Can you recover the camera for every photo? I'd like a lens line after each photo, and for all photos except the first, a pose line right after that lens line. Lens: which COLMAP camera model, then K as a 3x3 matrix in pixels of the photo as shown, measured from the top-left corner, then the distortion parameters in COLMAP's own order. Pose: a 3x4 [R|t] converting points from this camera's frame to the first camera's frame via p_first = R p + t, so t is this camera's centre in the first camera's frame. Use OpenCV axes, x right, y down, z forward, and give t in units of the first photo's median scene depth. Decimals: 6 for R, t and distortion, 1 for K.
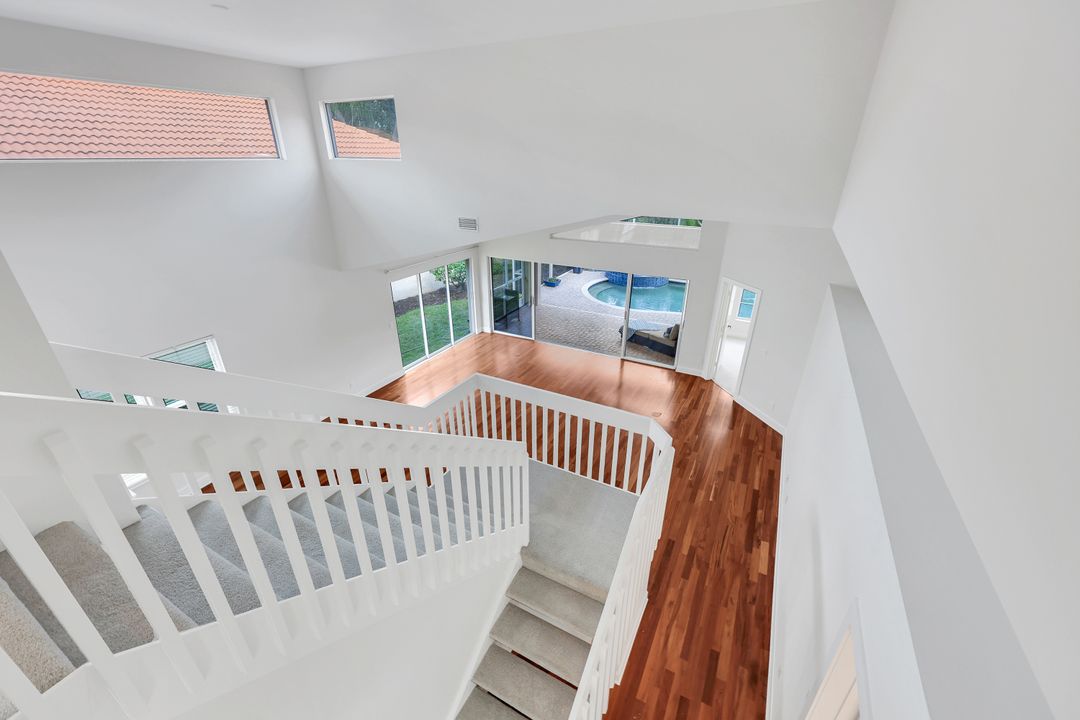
lens RADIAL K [[433.5, 0, 540.4], [0, 433.5, 362.3], [0, 0, 1]] dist [-0.001444, 0.000653]
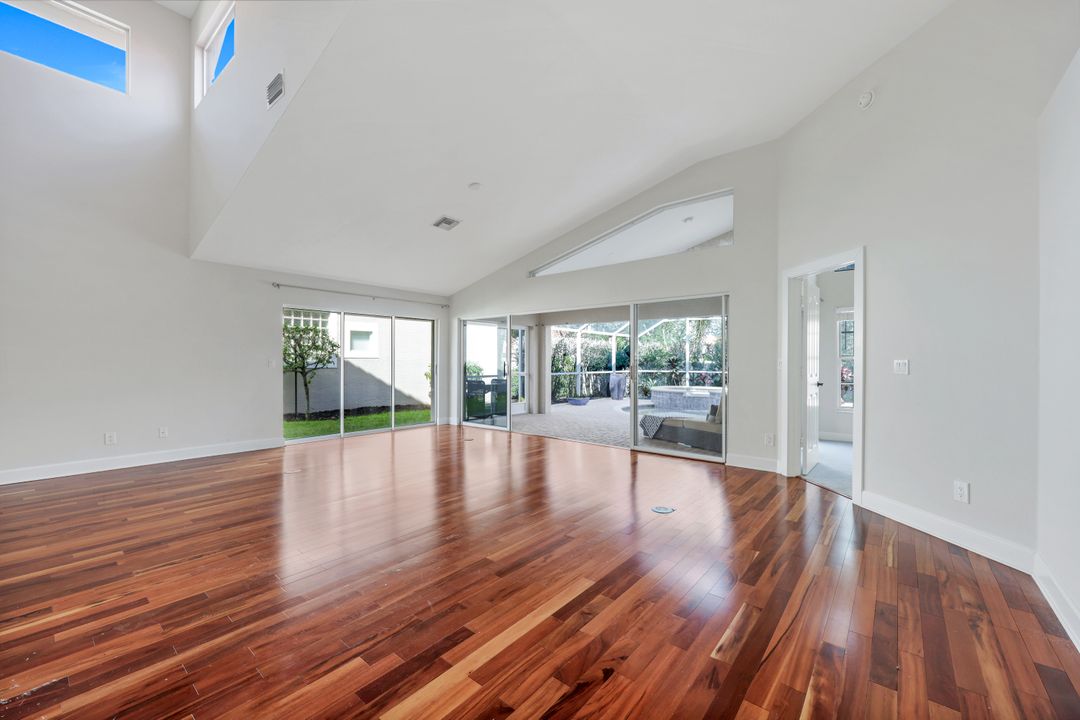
lens RADIAL K [[433.5, 0, 540.2], [0, 433.5, 362.8], [0, 0, 1]] dist [-0.001444, 0.000653]
pose [[0.981597, 0.011494, -0.190620, 0.181363], [-0.090172, 0.907795, -0.409606, 0.140928], [0.168336, 0.419257, 0.892125, 0.414670]]
